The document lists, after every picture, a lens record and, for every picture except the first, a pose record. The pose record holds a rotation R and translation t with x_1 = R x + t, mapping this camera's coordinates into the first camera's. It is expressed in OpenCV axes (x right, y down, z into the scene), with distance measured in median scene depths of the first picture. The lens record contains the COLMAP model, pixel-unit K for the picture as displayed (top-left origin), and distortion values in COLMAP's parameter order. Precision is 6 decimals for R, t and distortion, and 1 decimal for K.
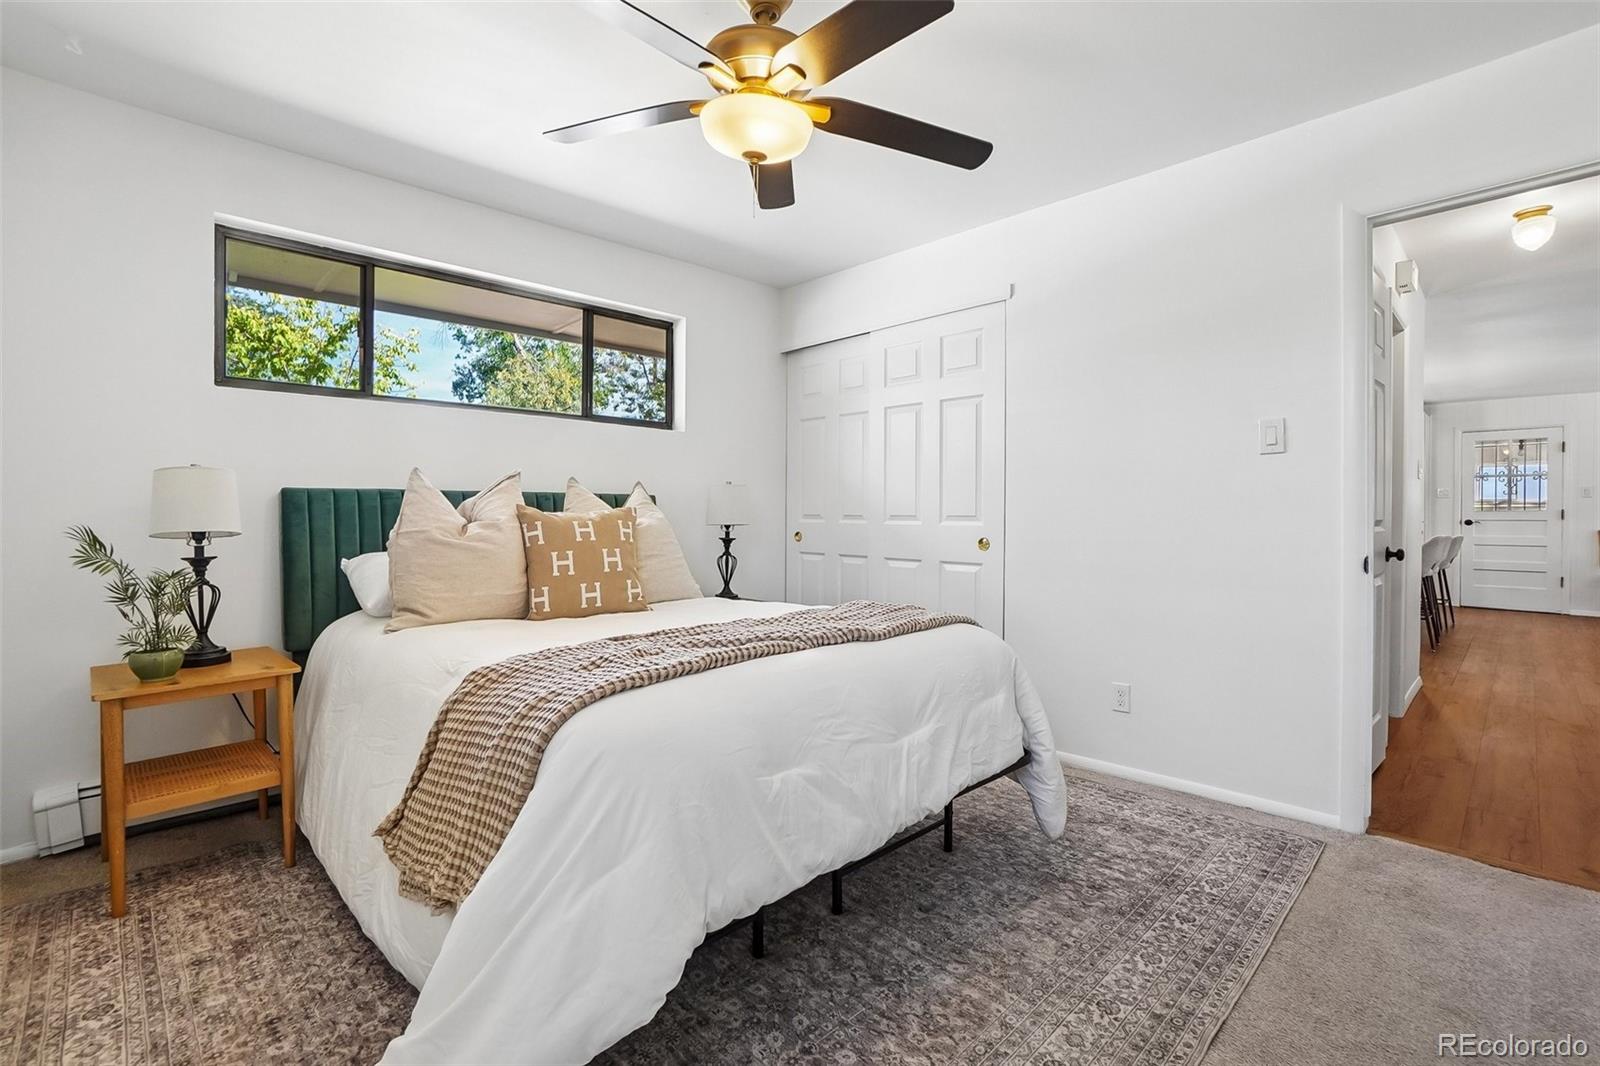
lens RADIAL K [[730.6, 0, 794.7], [0, 730.6, 529.1], [0, 0, 1]] dist [-0.056337, 0.023468]
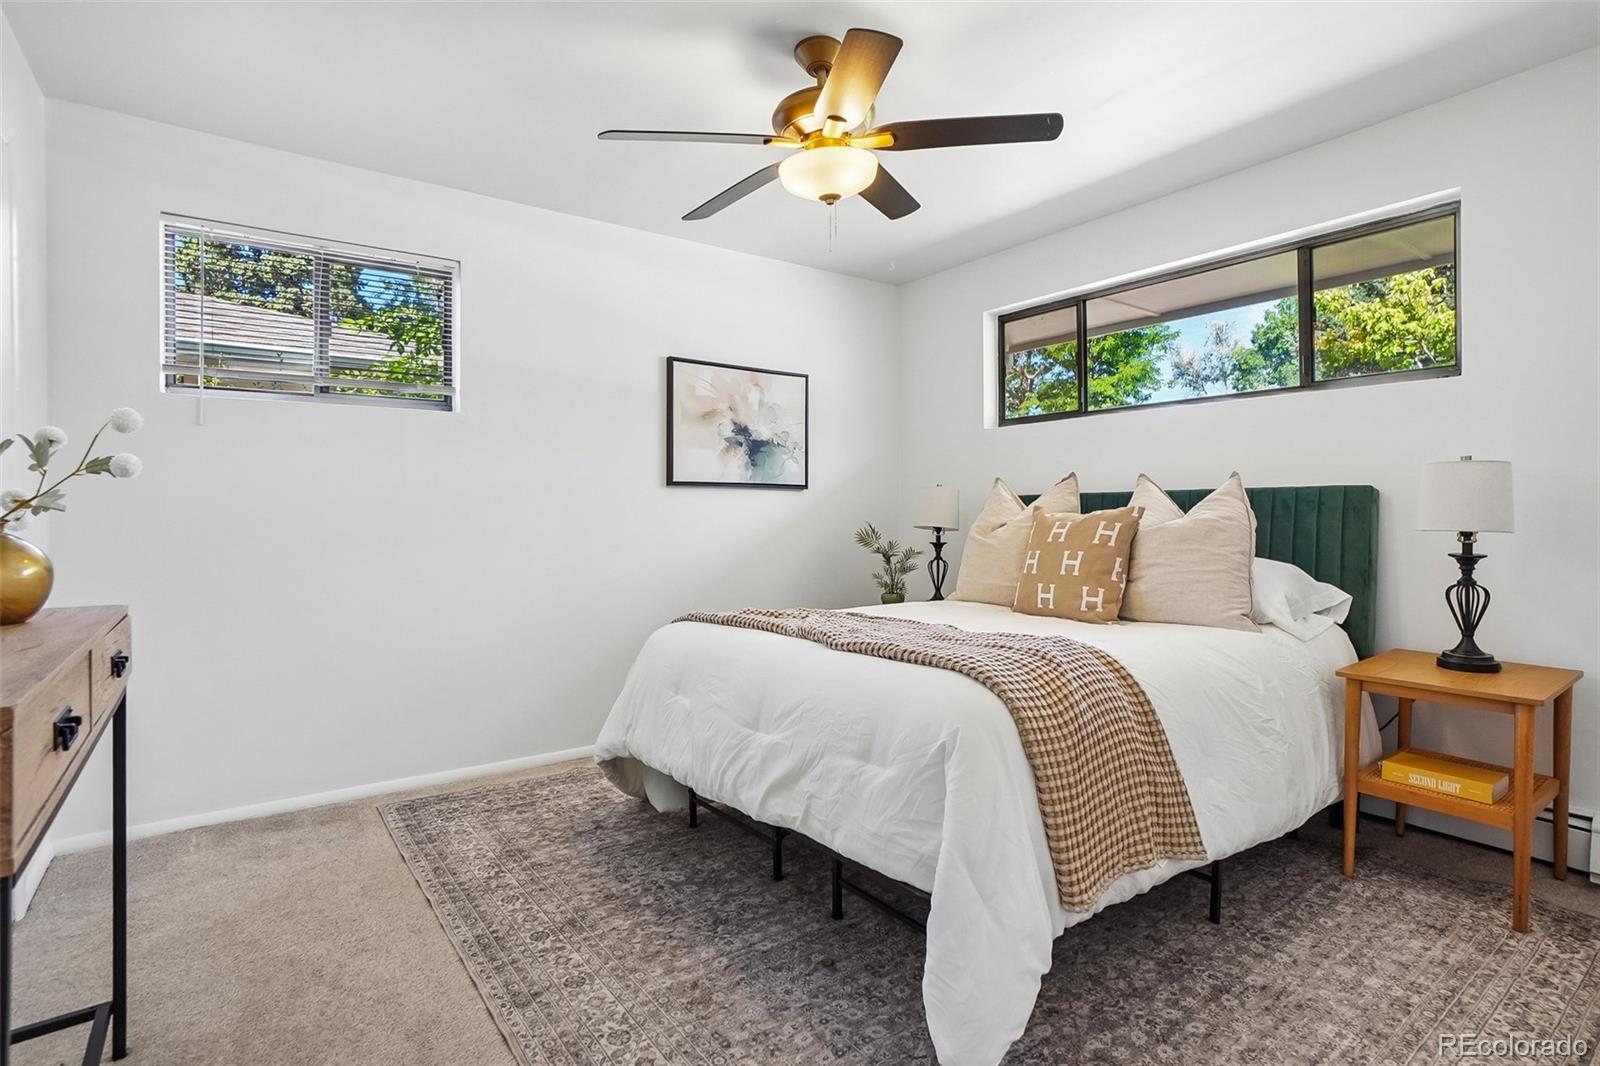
lens RADIAL K [[783.7, 0, 792.4], [0, 783.7, 522.6], [0, 0, 1]] dist [-0.023604, 0.000608]
pose [[-0.135922, 0.015572, -0.990597, 0.988021], [-0.010467, 0.999798, 0.017152, -0.030466], [0.990664, 0.012700, -0.135731, 0.939857]]
